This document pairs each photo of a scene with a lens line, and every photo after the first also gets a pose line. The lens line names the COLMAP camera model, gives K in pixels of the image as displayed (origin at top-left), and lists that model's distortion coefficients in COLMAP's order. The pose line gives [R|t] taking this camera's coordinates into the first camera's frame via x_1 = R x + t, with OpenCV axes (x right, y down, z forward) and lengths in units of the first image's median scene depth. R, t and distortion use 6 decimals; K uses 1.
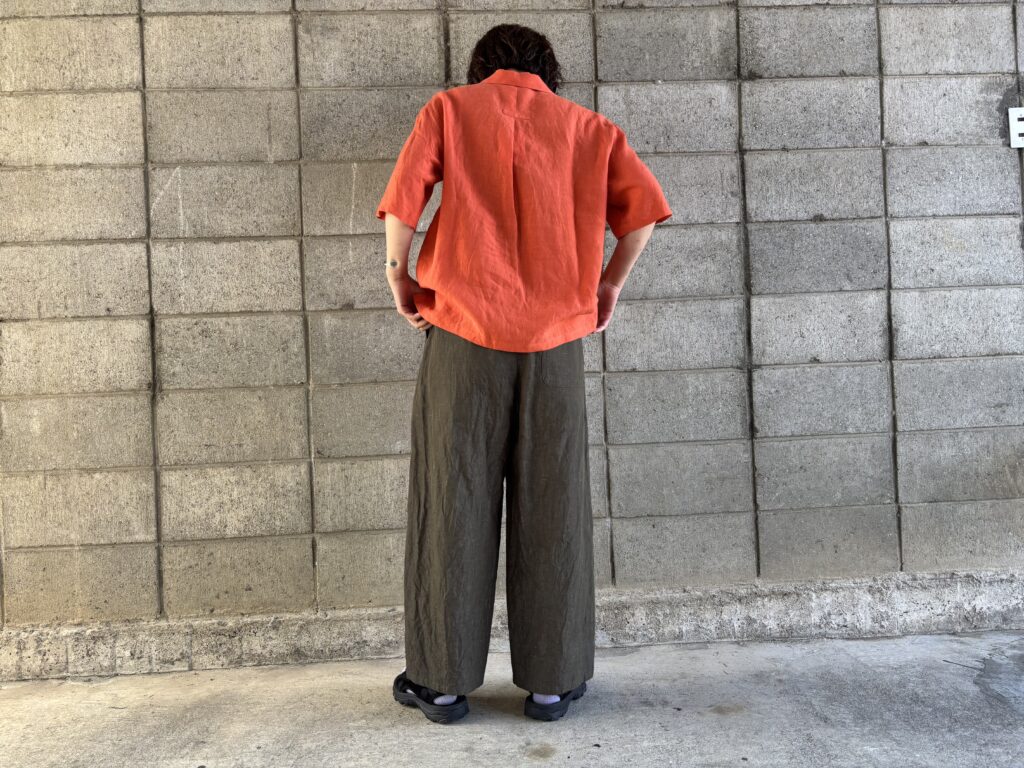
lens RADIAL K [[784.7, 0, 504.4], [0, 784.7, 386.8], [0, 0, 1]] dist [0.024650, -0.023145]
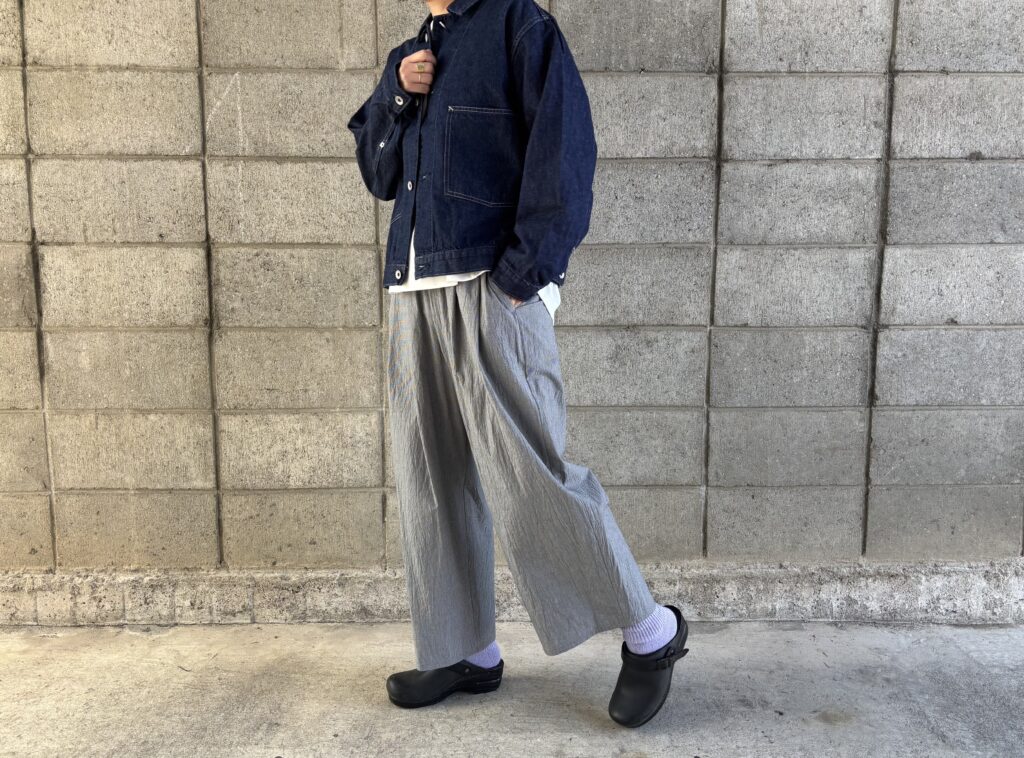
lens RADIAL K [[826.7, 0, 511.8], [0, 826.7, 355.4], [0, 0, 1]] dist [0.016254, -0.001218]
pose [[0.998615, 0.044728, -0.027695, -0.071598], [-0.040675, 0.990315, 0.132745, -0.103403], [0.033365, -0.131434, 0.990763, 0.062391]]
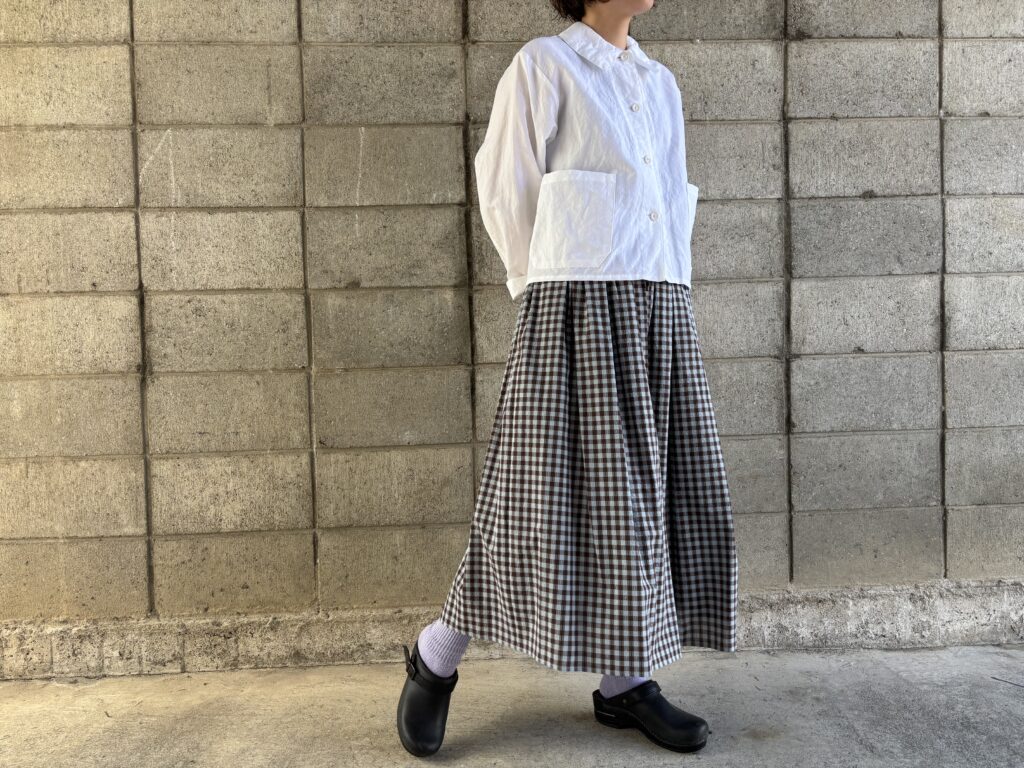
lens RADIAL K [[779.0, 0, 504.7], [0, 779.0, 385.4], [0, 0, 1]] dist [0.032408, -0.038660]
pose [[0.999870, 0.014917, -0.006116, -0.014944], [-0.014678, 0.999193, 0.037394, -0.021403], [0.006669, -0.037300, 0.999282, 0.082928]]
